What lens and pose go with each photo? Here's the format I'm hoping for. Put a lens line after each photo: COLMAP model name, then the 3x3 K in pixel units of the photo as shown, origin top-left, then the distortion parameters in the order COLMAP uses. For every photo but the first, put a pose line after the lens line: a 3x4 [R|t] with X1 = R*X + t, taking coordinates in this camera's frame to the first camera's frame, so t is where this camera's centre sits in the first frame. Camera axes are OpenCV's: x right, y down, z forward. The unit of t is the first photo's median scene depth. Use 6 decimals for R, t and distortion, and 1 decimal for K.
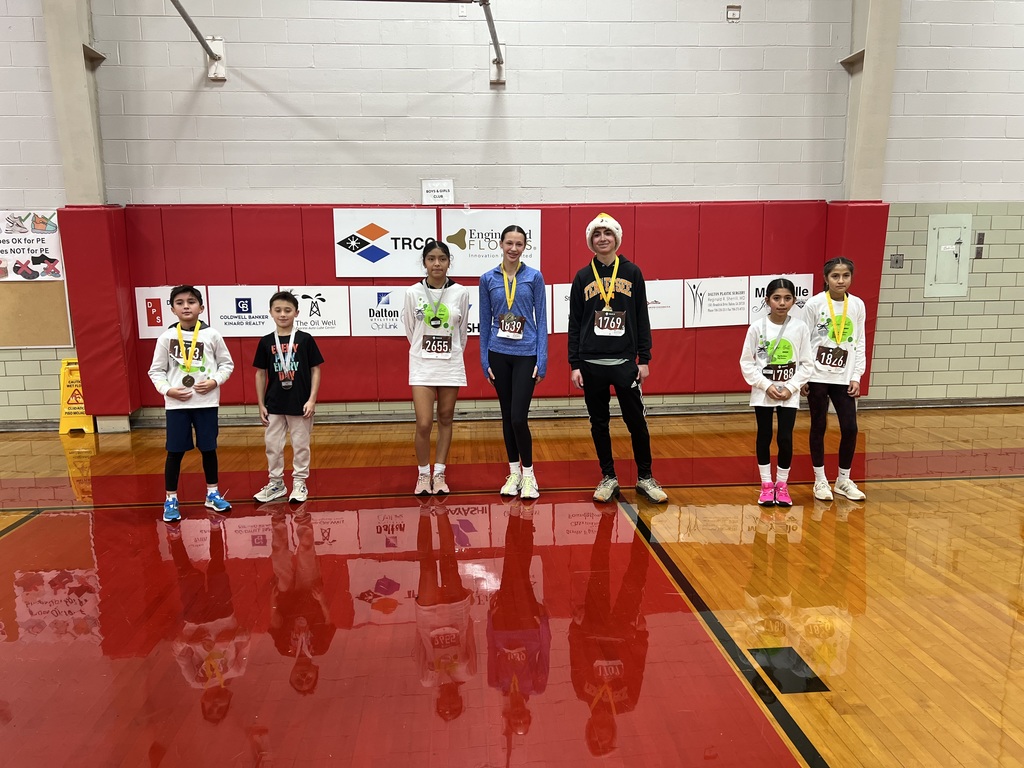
lens RADIAL K [[783.6, 0, 512.0], [0, 783.6, 384.0], [0, 0, 1]] dist [0.057566, -0.051658]
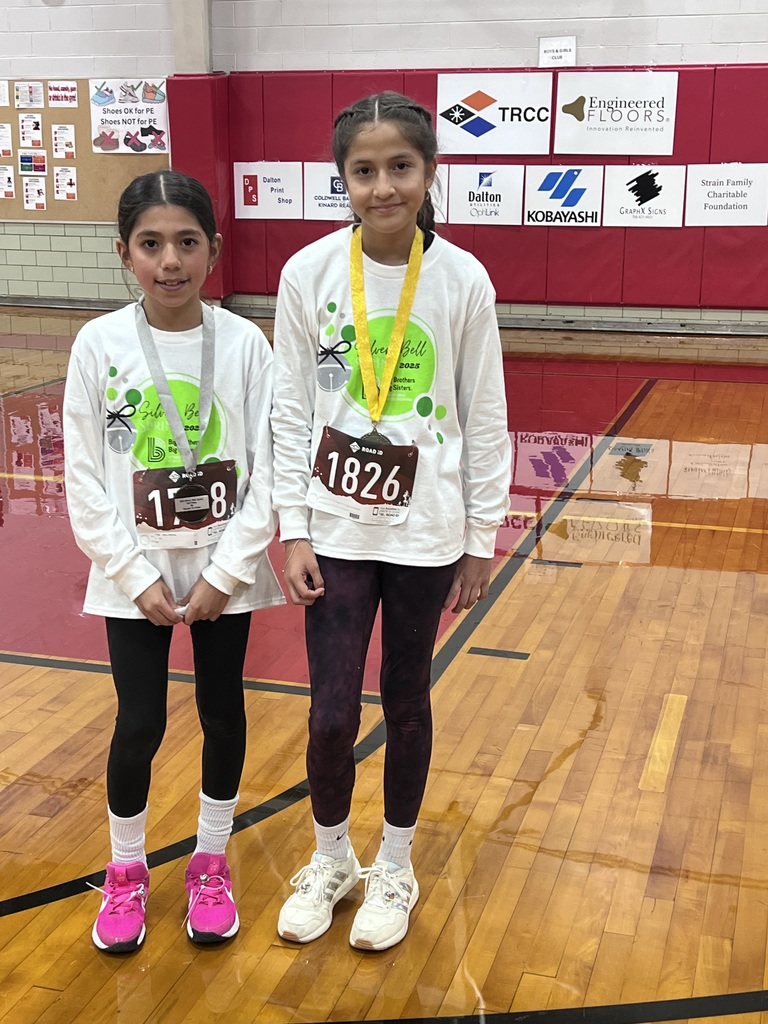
lens RADIAL K [[1397.6, 0, 384.0], [0, 1397.6, 512.0], [0, 0, 1]] dist [0.239105, -0.752070]
pose [[0.934768, 0.098805, -0.341243, 0.308637], [-0.070361, 0.993009, 0.094781, 0.119008], [0.348222, -0.064588, 0.935184, -0.543829]]
